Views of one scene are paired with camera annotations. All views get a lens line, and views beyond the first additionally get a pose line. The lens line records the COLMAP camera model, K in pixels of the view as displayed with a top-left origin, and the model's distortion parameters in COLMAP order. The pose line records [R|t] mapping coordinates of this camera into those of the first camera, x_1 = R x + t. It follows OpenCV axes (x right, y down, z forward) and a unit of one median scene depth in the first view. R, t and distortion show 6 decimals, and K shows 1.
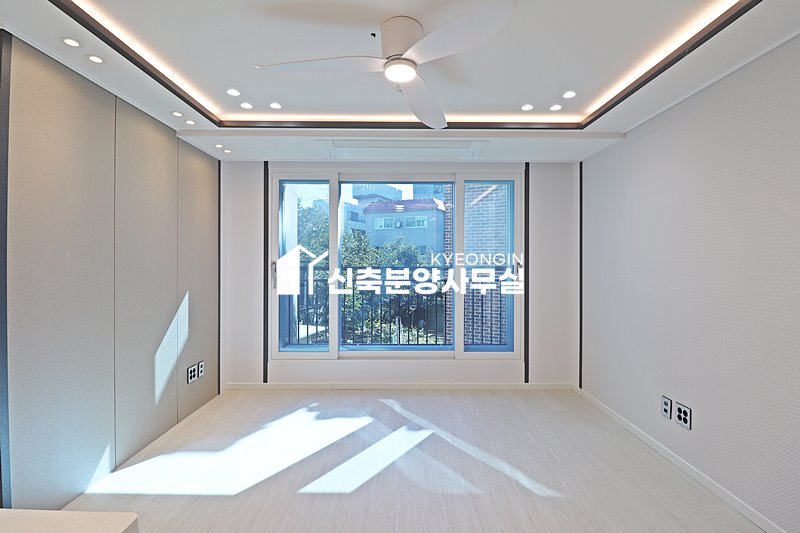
lens RADIAL K [[383.7, 0, 402.9], [0, 383.7, 261.9], [0, 0, 1]] dist [0.003643, -0.016317]
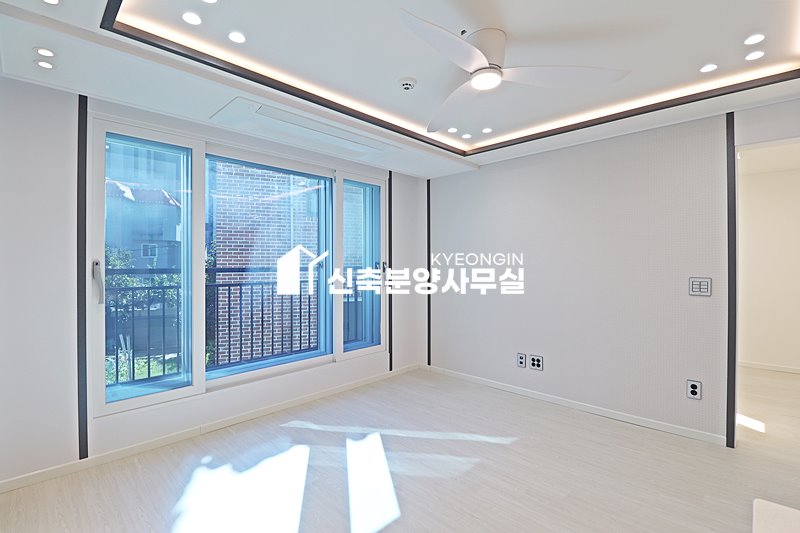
lens RADIAL K [[383.7, 0, 402.9], [0, 383.7, 261.9], [0, 0, 1]] dist [0.003643, -0.016317]
pose [[0.682844, 0.000305, 0.730564, -0.548170], [0.003305, 0.999988, -0.003507, 0.006304], [-0.730557, 0.004809, 0.682835, 0.259184]]
